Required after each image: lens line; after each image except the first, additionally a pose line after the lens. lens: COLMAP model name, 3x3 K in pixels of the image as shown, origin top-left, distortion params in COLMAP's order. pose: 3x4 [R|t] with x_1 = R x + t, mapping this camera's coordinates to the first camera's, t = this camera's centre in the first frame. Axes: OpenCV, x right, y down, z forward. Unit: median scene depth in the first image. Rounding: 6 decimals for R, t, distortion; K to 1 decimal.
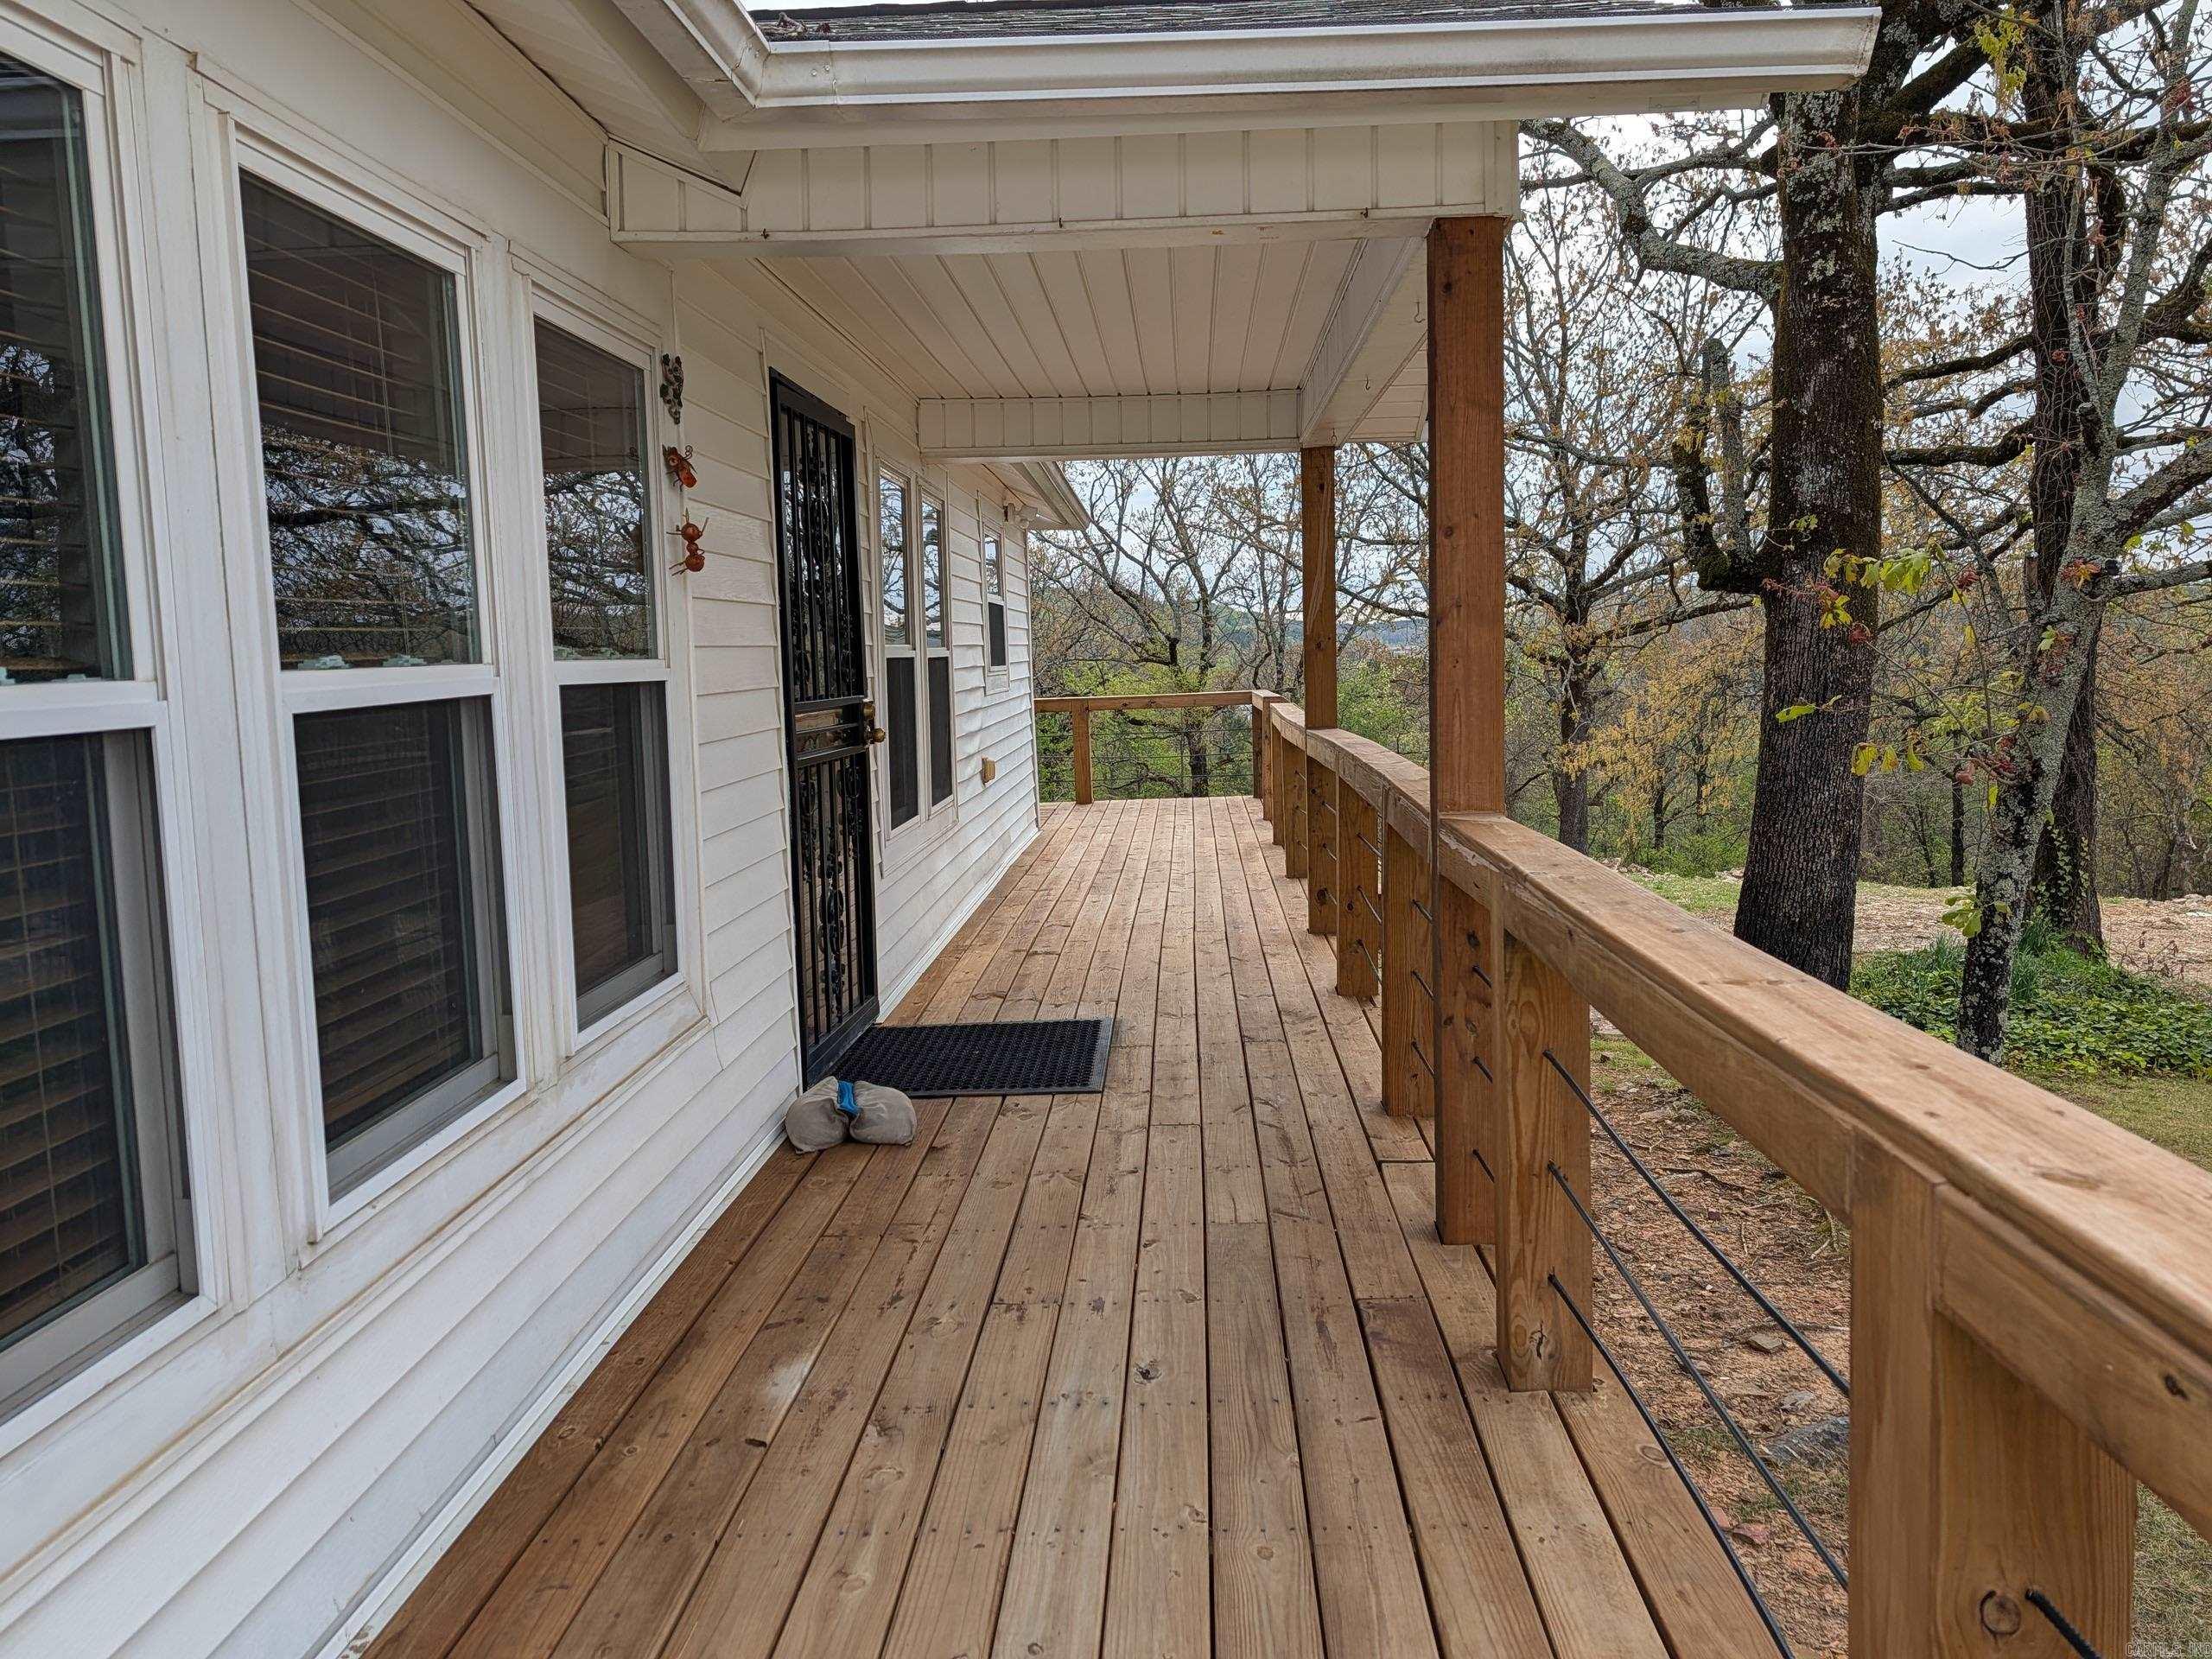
lens RADIAL K [[1581.1, 0, 1078.4], [0, 1581.1, 840.1], [0, 0, 1]] dist [0.016171, -0.011381]
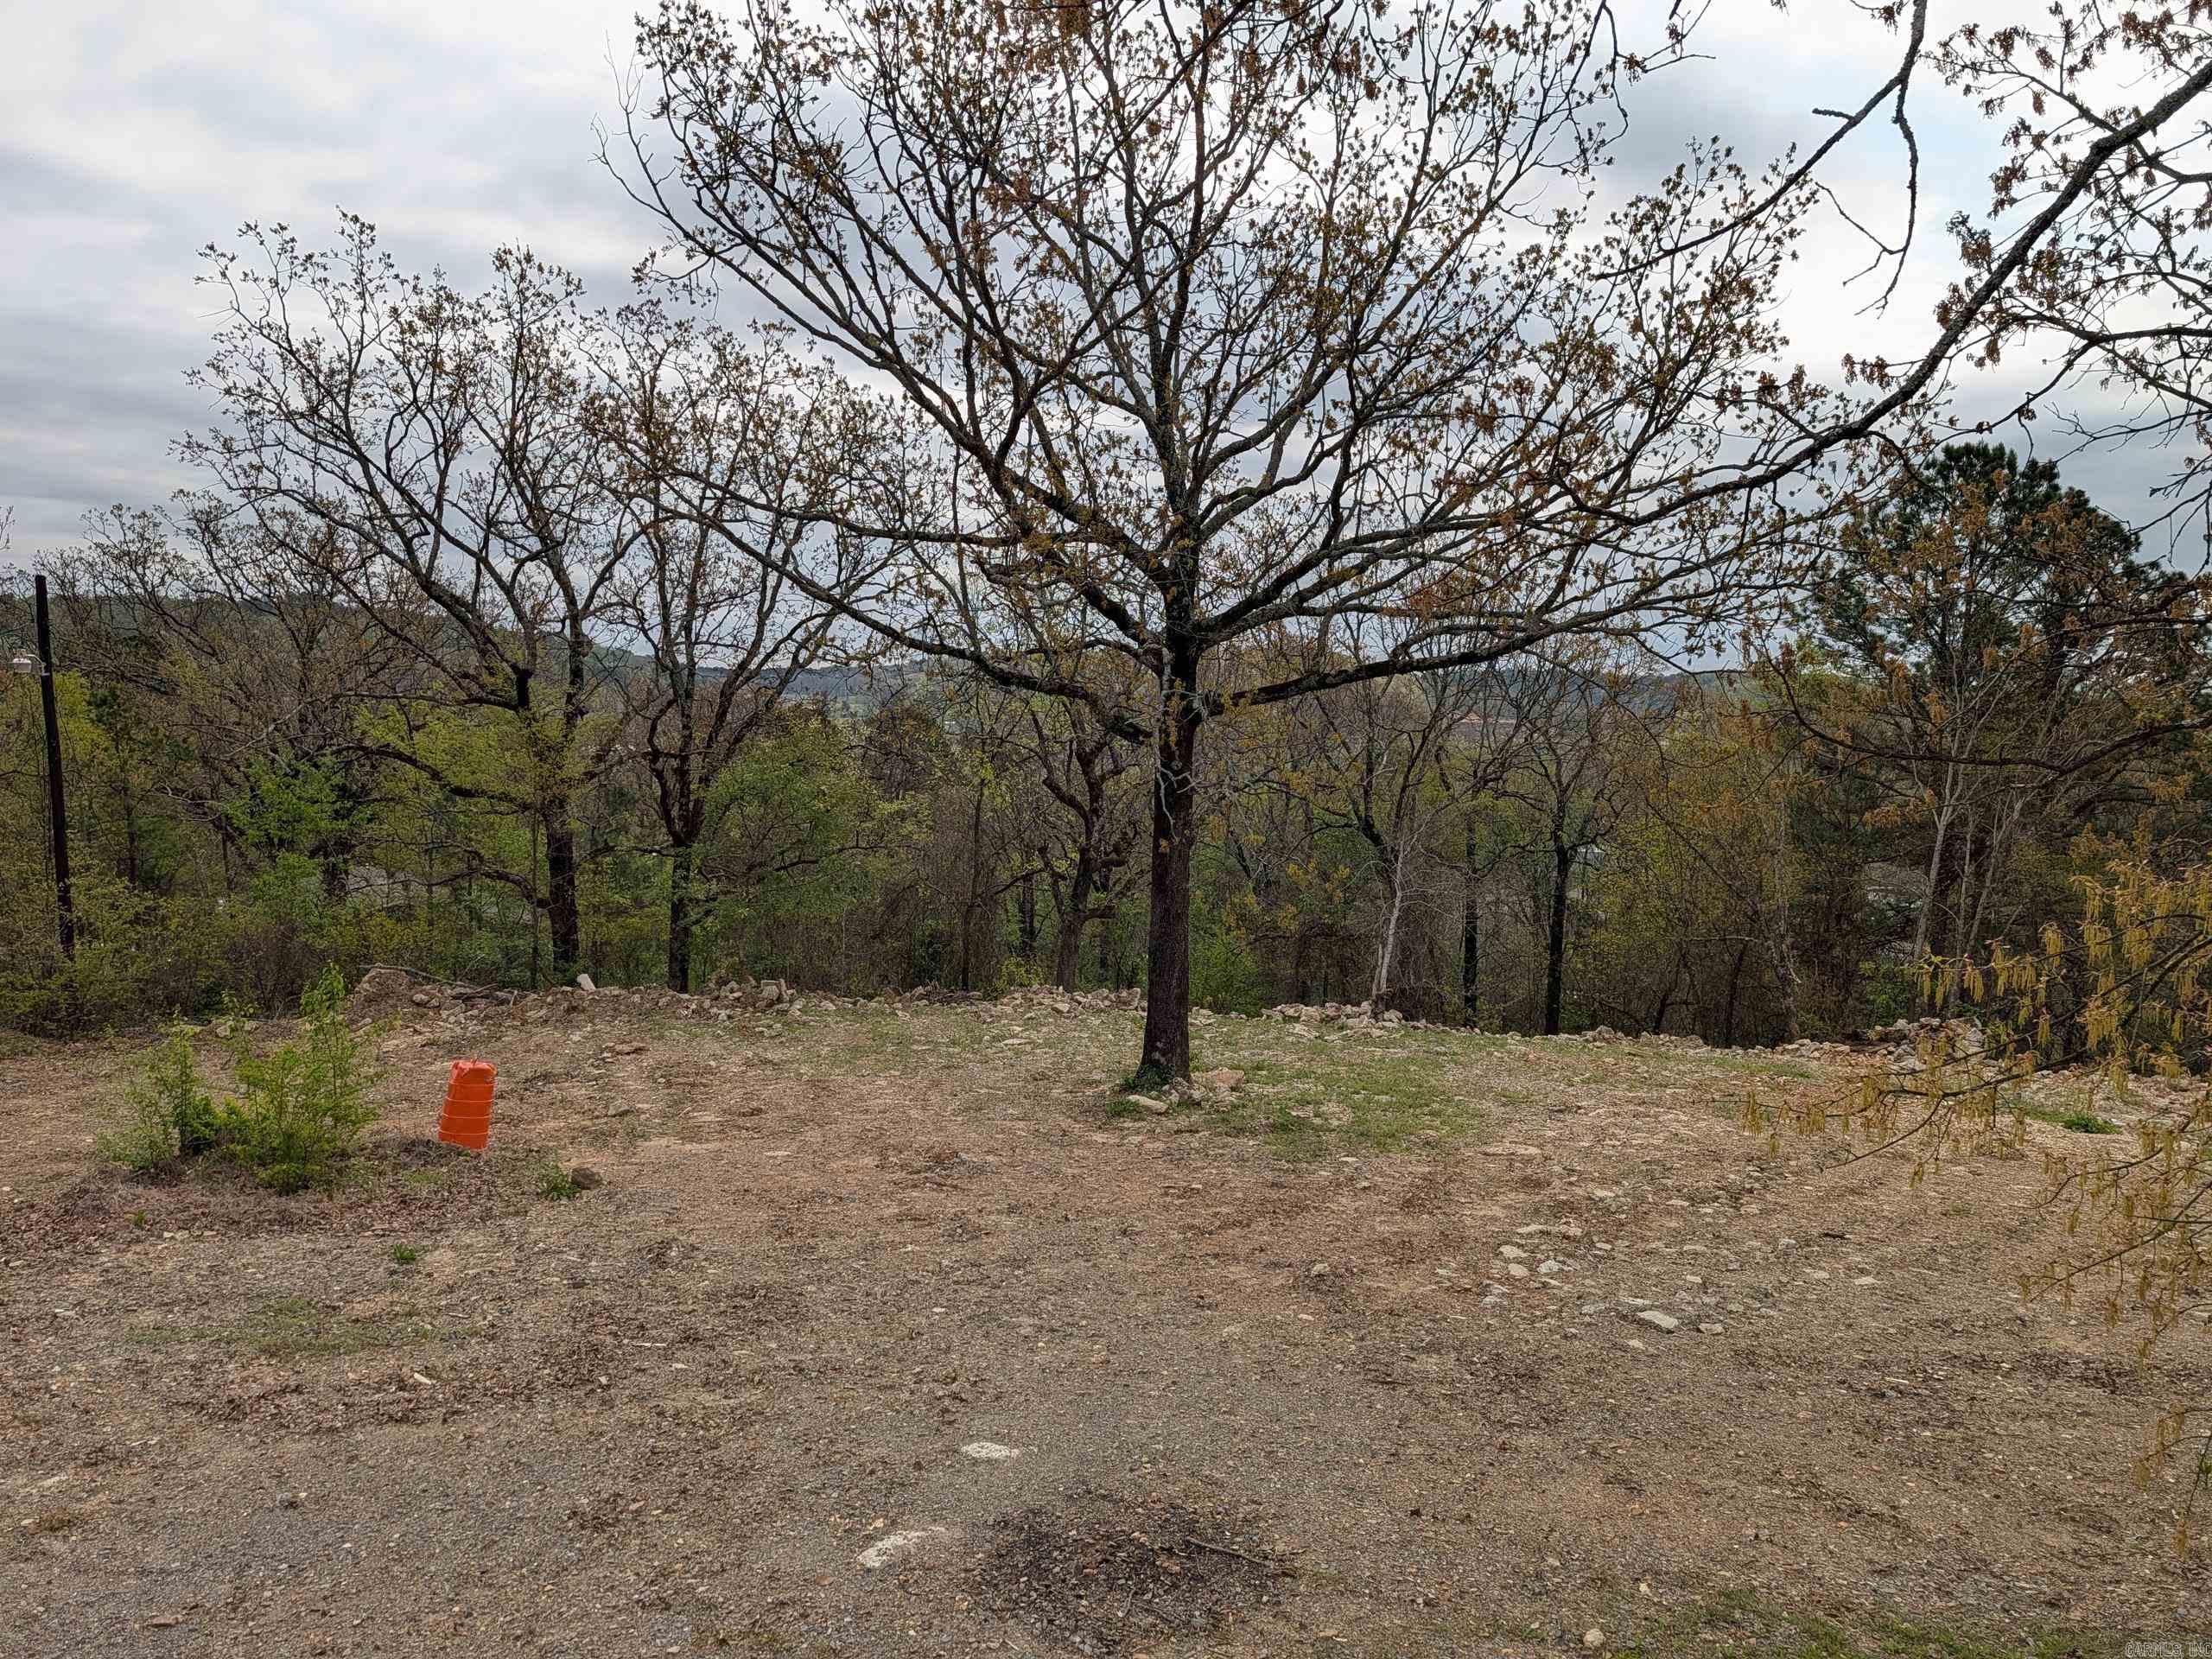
lens RADIAL K [[1585.5, 0, 1093.5], [0, 1585.5, 812.8], [0, 0, 1]] dist [0.023971, -0.017360]
pose [[0.920647, 0.017931, 0.389985, 0.020878], [0.001906, 0.998726, -0.050419, -0.032788], [-0.390392, 0.047161, 0.919440, 0.287205]]
